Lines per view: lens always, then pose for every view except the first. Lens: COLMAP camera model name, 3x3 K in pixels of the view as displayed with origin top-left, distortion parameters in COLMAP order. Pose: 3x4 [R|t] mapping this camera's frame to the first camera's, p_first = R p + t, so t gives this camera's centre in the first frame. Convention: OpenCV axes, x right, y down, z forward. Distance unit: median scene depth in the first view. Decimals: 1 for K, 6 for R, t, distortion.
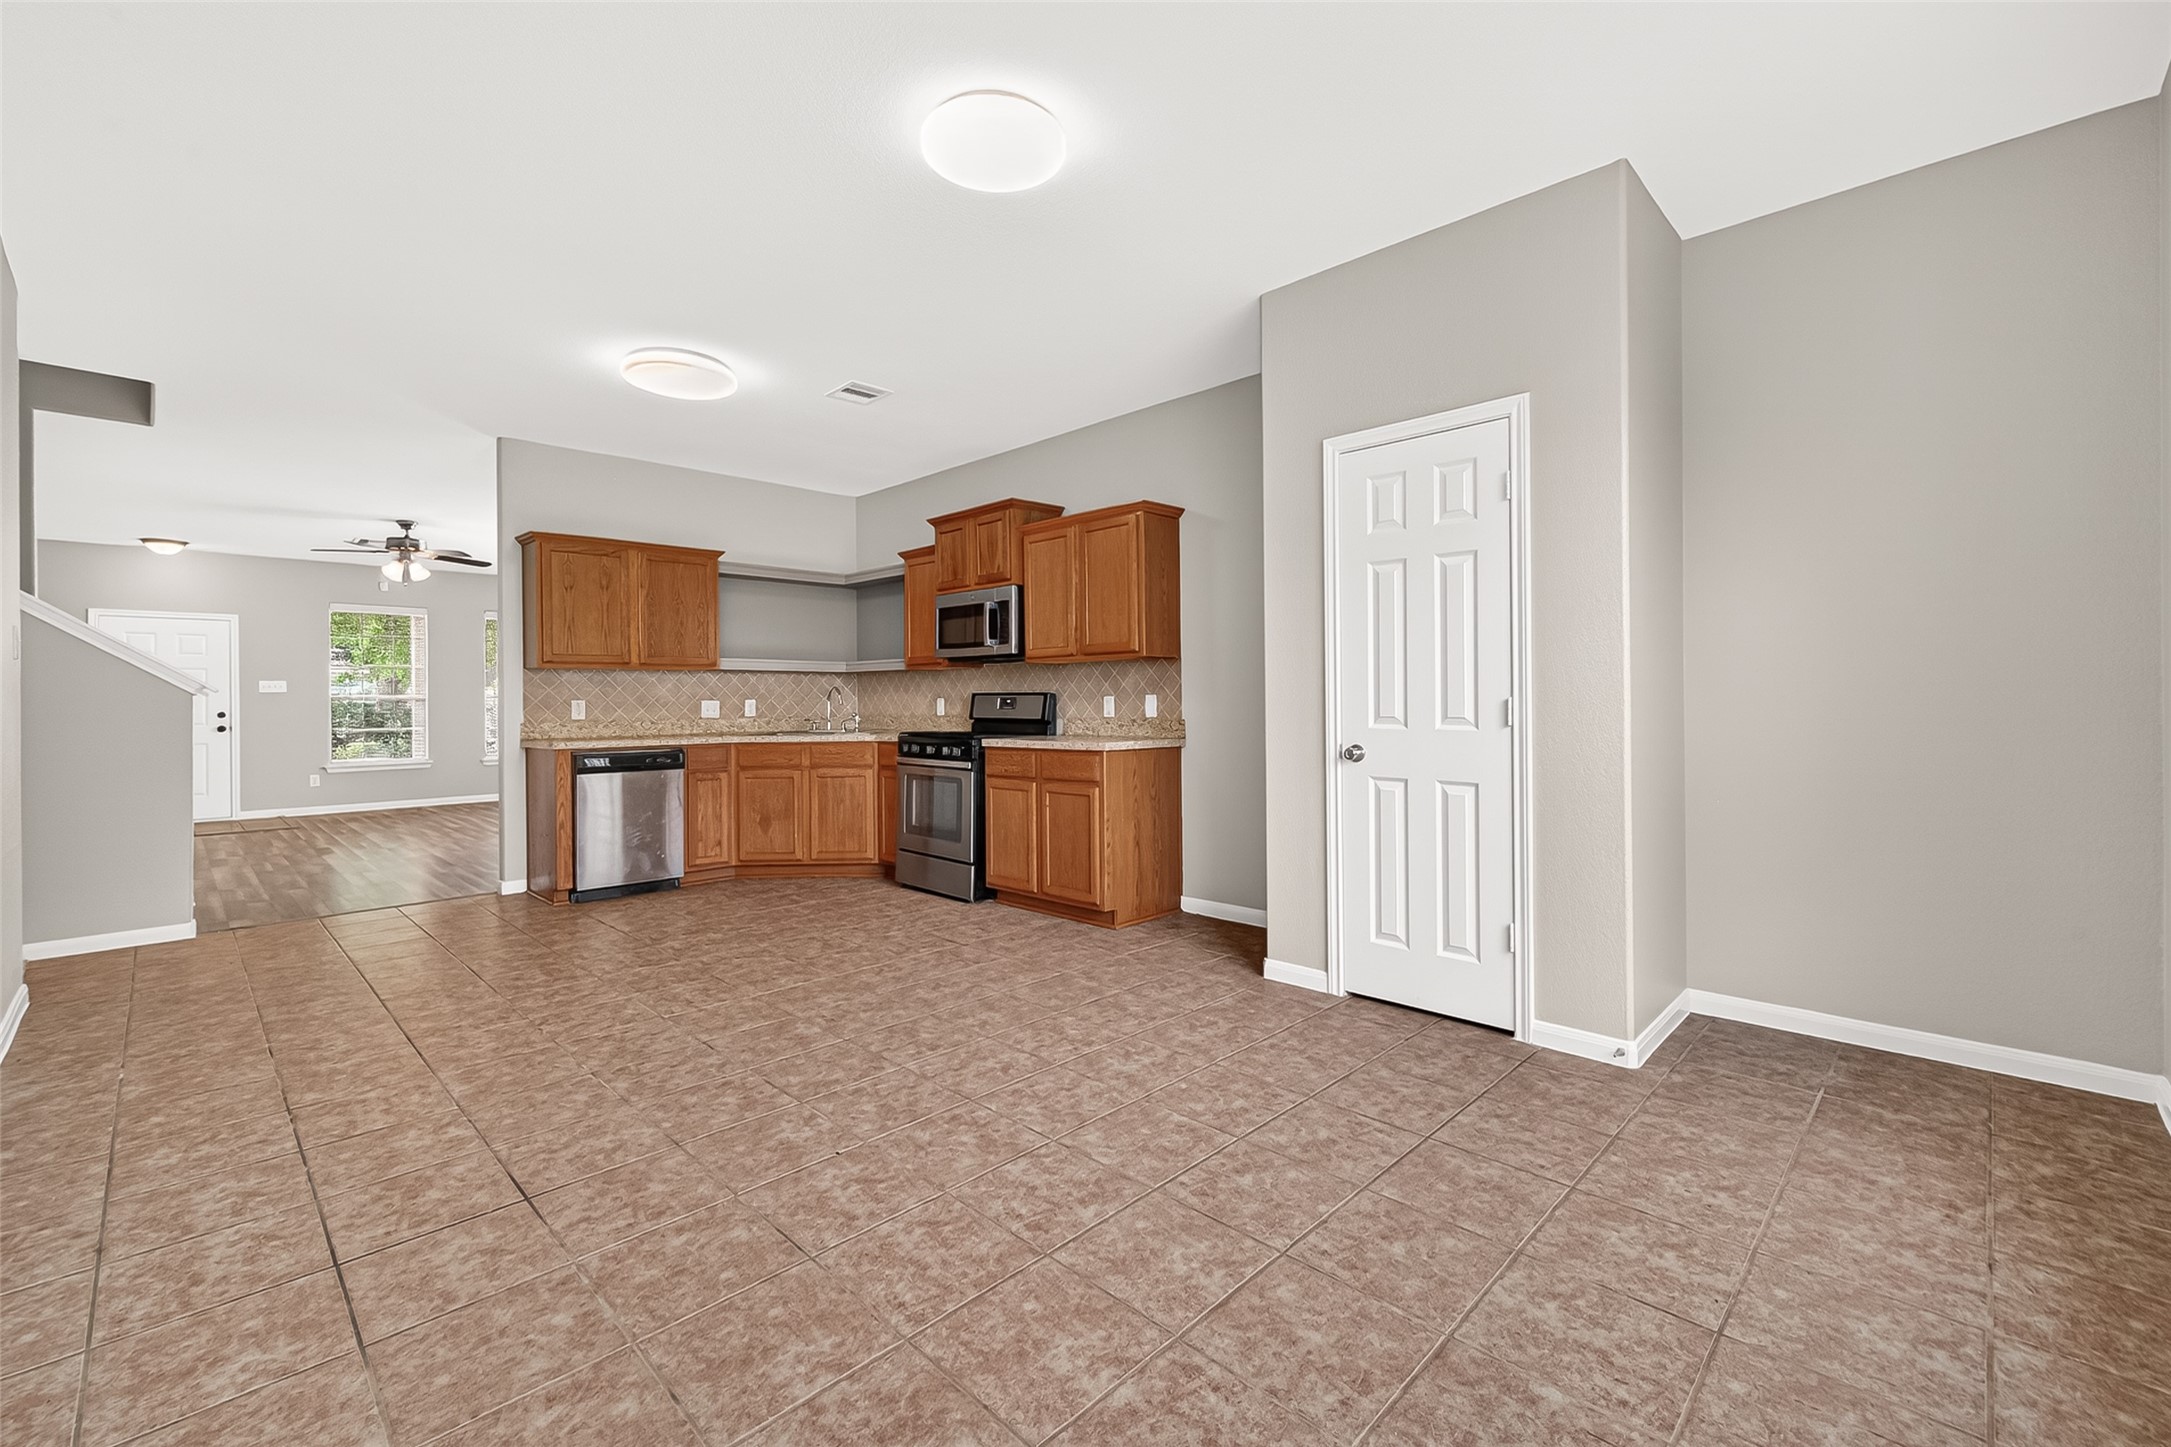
lens RADIAL K [[911.2, 0, 1077.2], [0, 911.2, 695.9], [0, 0, 1]] dist [0.010715, -0.003026]
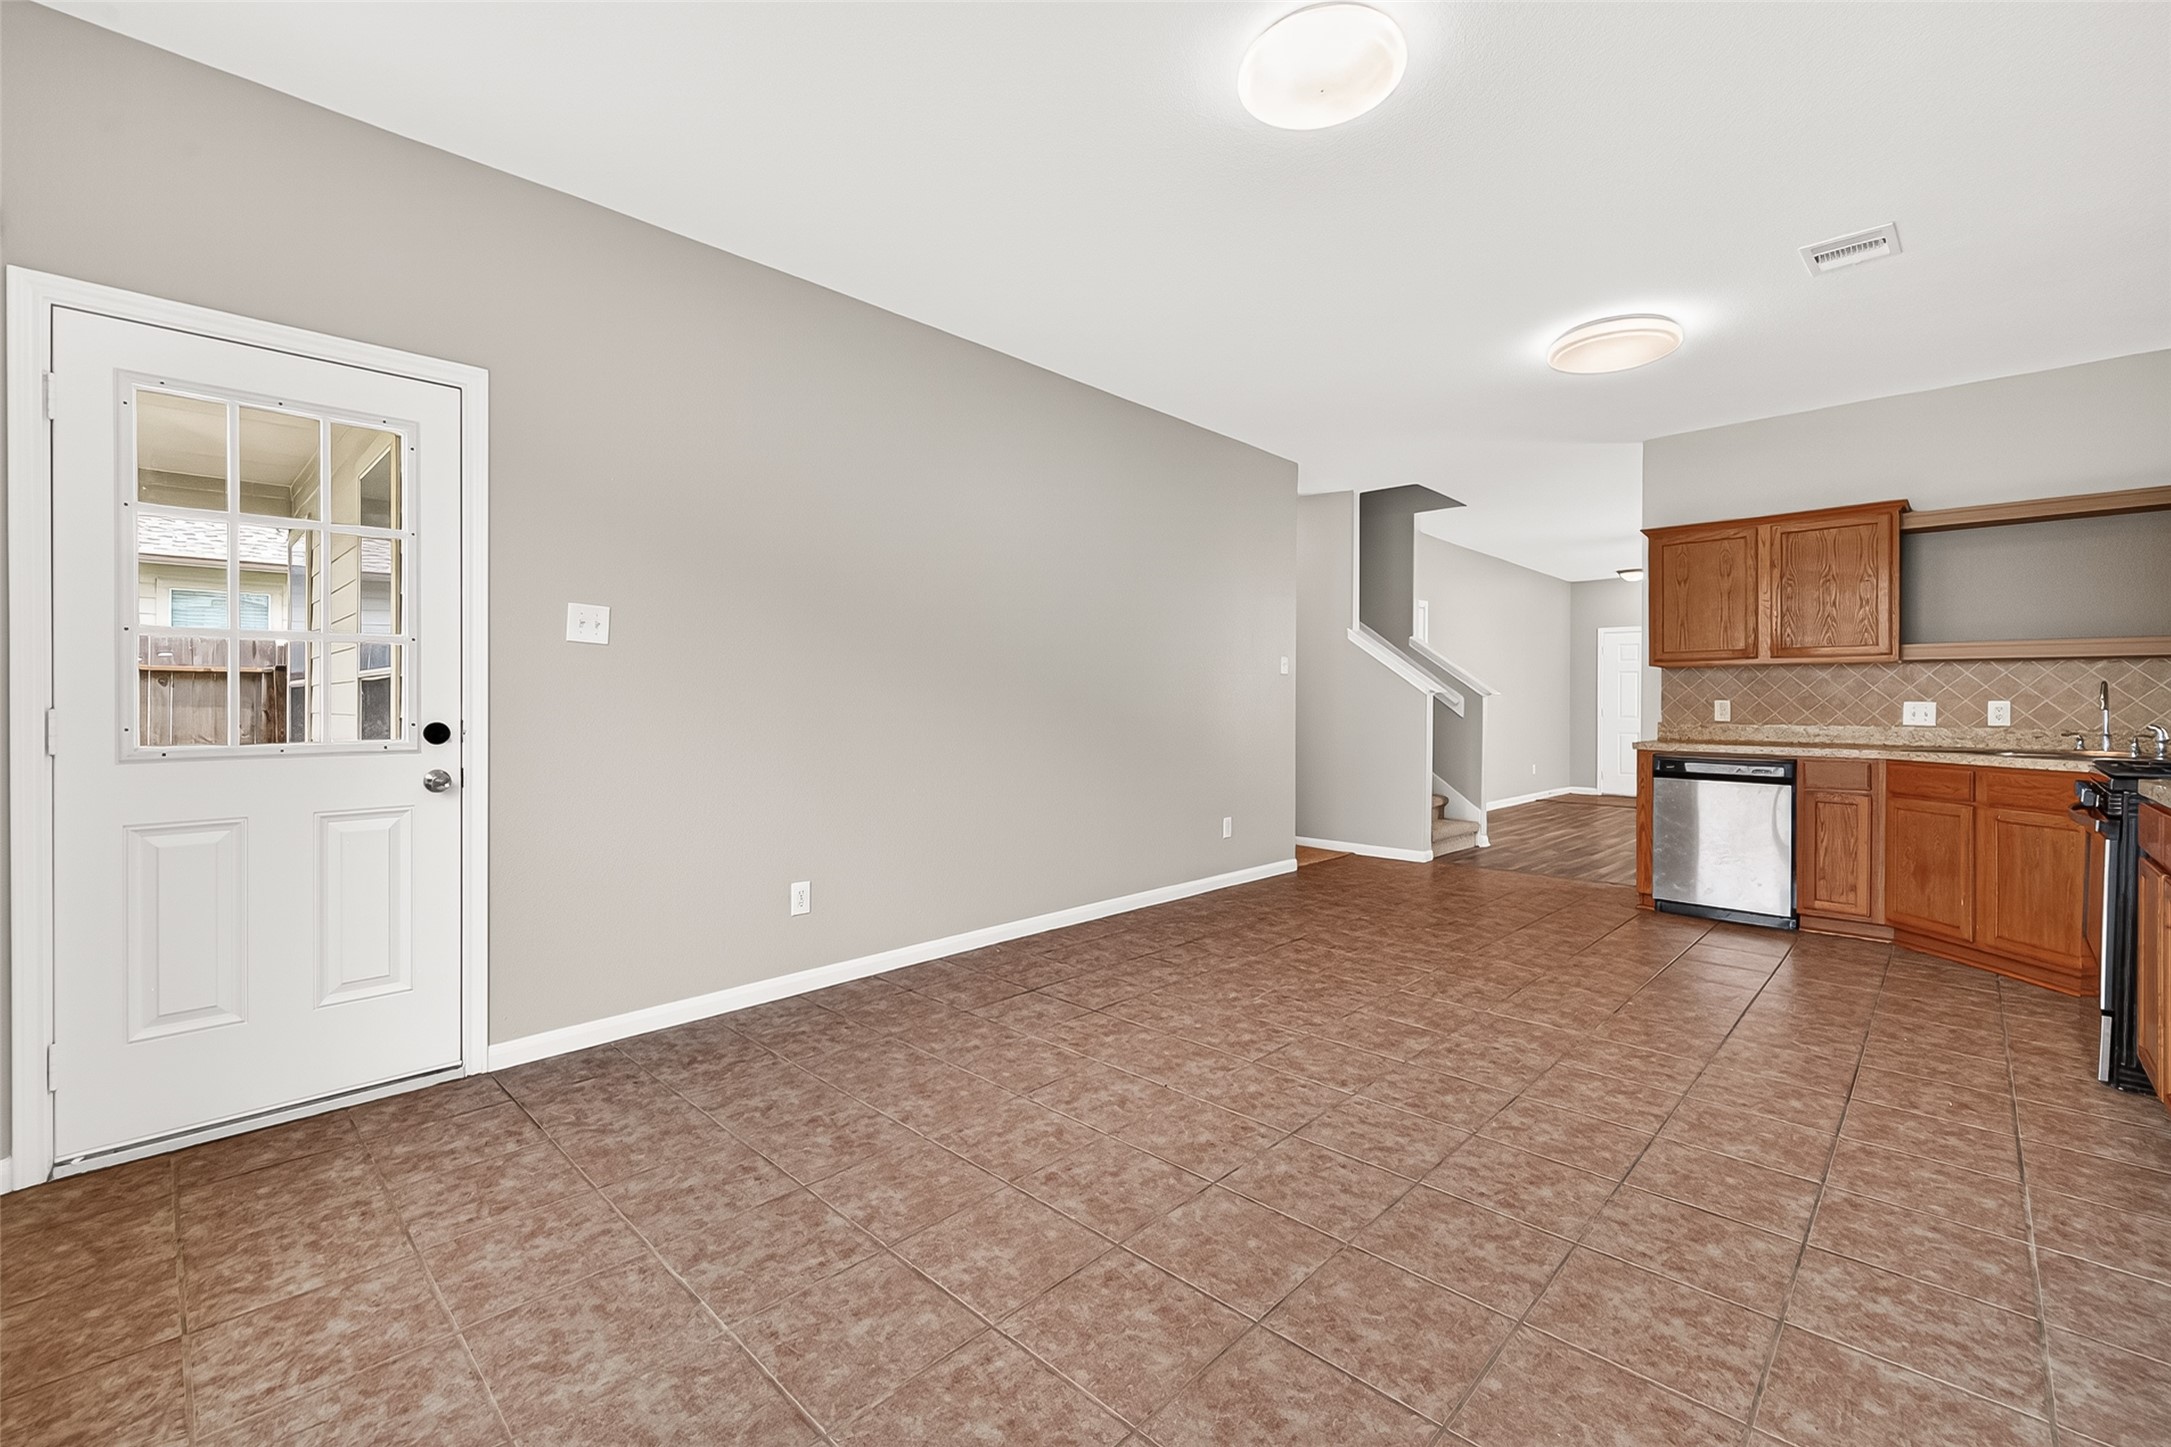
lens RADIAL K [[911.2, 0, 1091.8], [0, 911.2, 698.5], [0, 0, 1]] dist [0.010715, -0.003026]
pose [[0.024626, 0.007293, -0.999670, 0.382953], [-0.000211, 0.999973, 0.007290, -0.003358], [0.999697, 0.000031, 0.024627, 0.369073]]
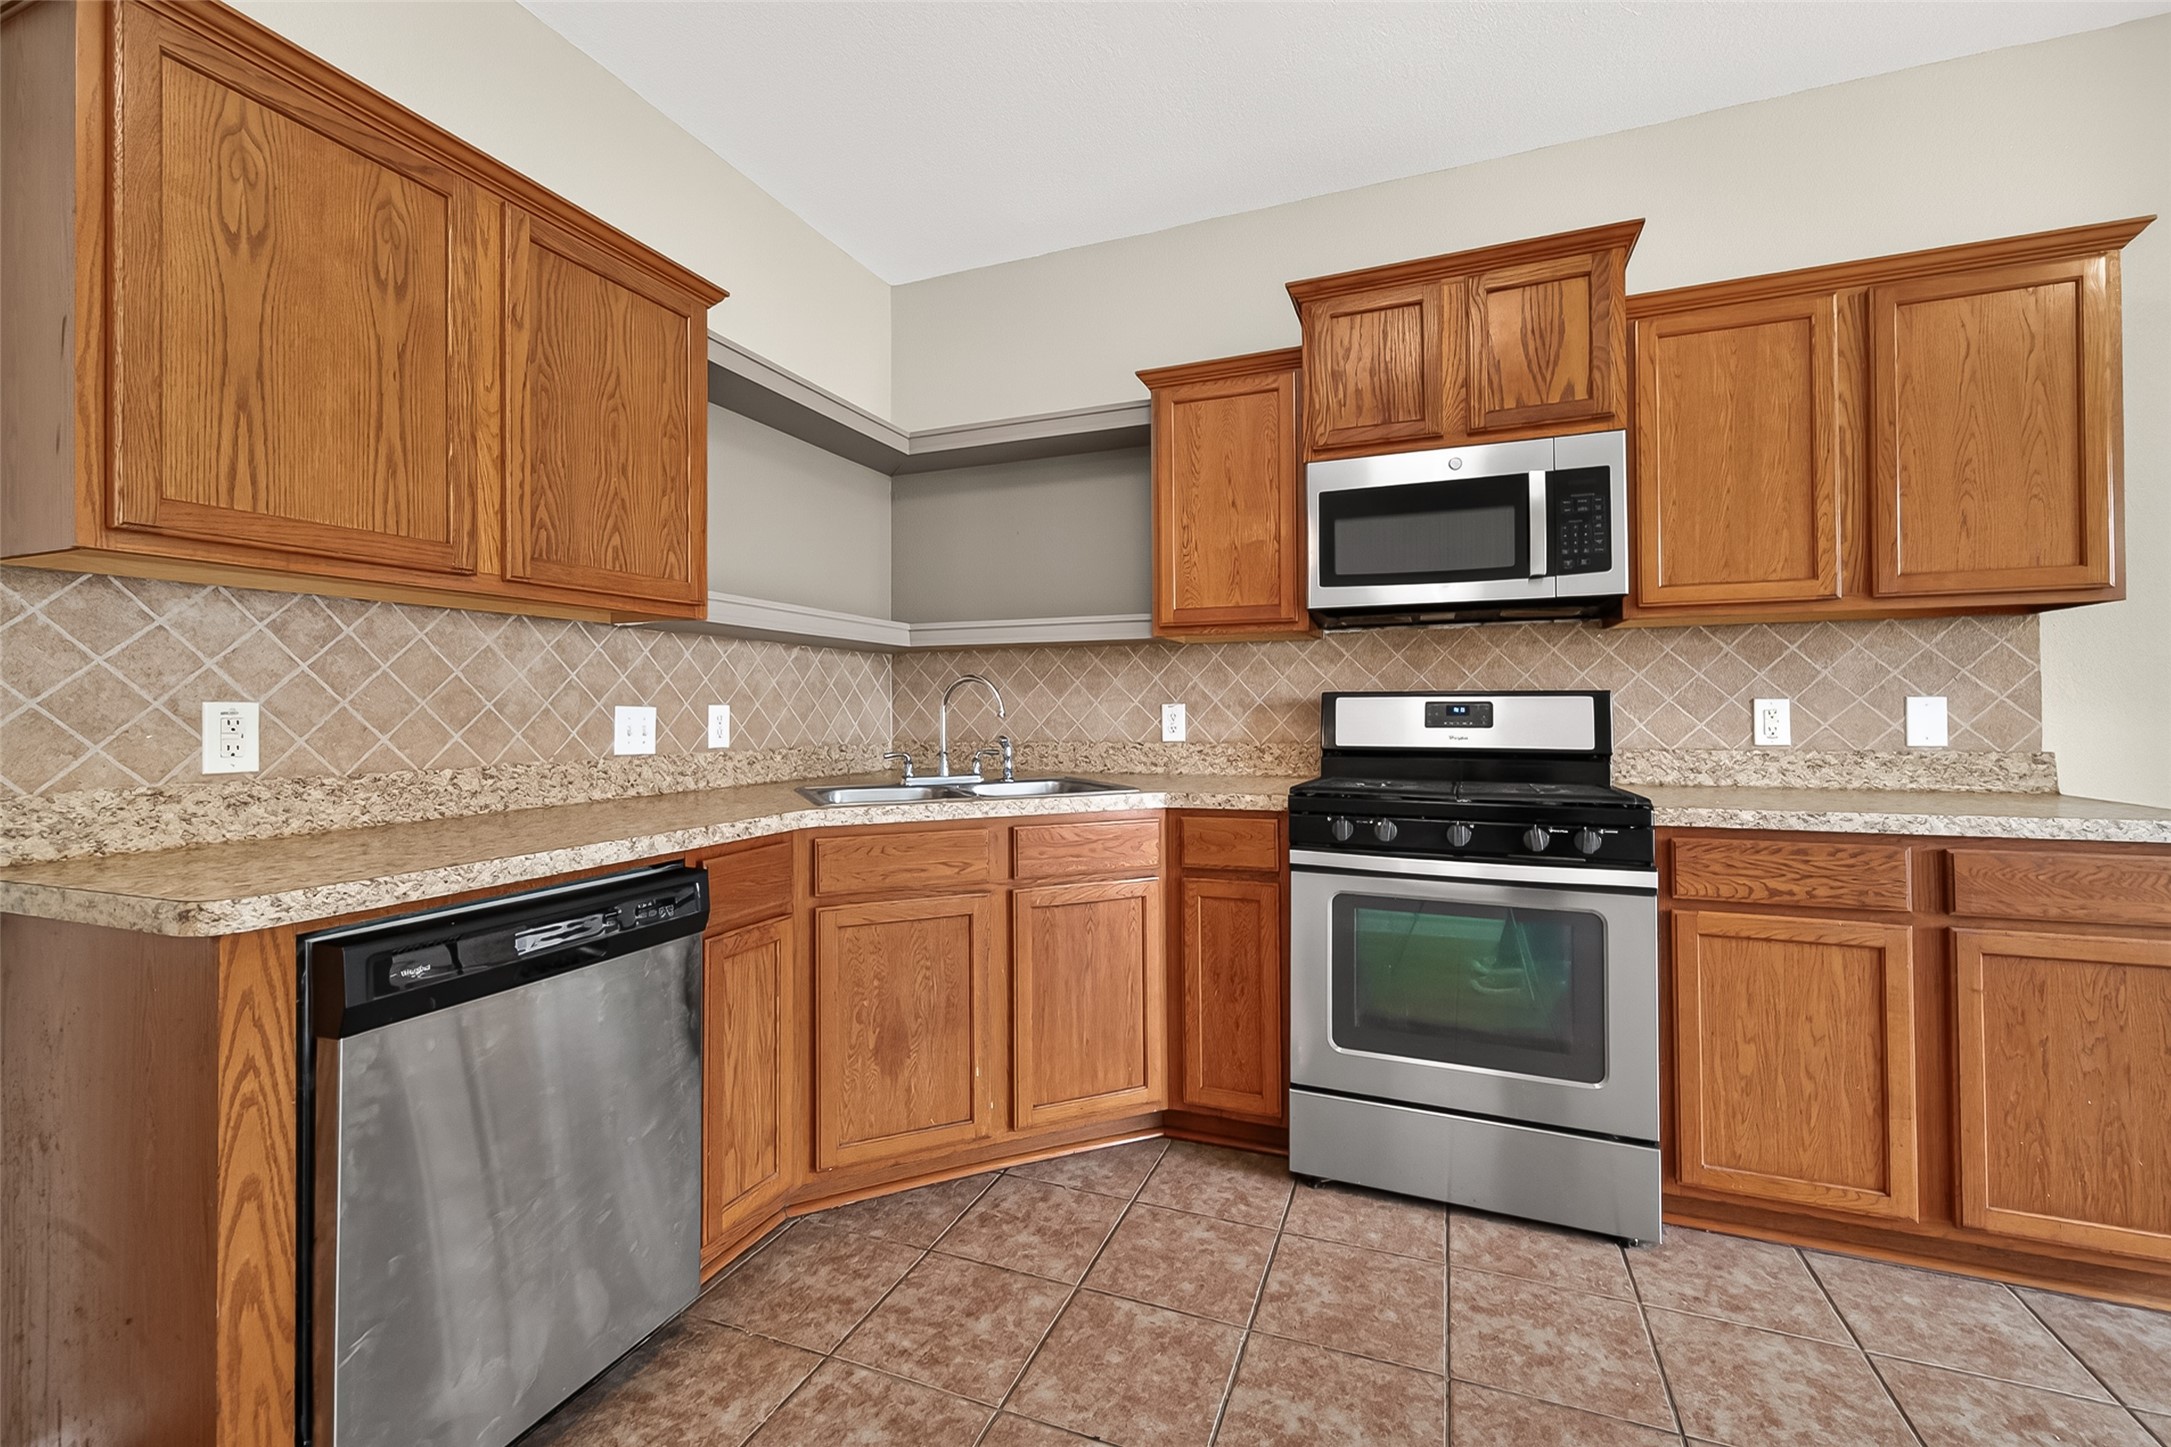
lens RADIAL K [[911.2, 0, 1082.5], [0, 911.2, 697.0], [0, 0, 1]] dist [0.010715, -0.003026]
pose [[0.920874, 0.009050, 0.389755, -0.449242], [-0.003570, 0.999884, -0.014783, 0.007000], [-0.389844, 0.012222, 0.920800, 0.697311]]
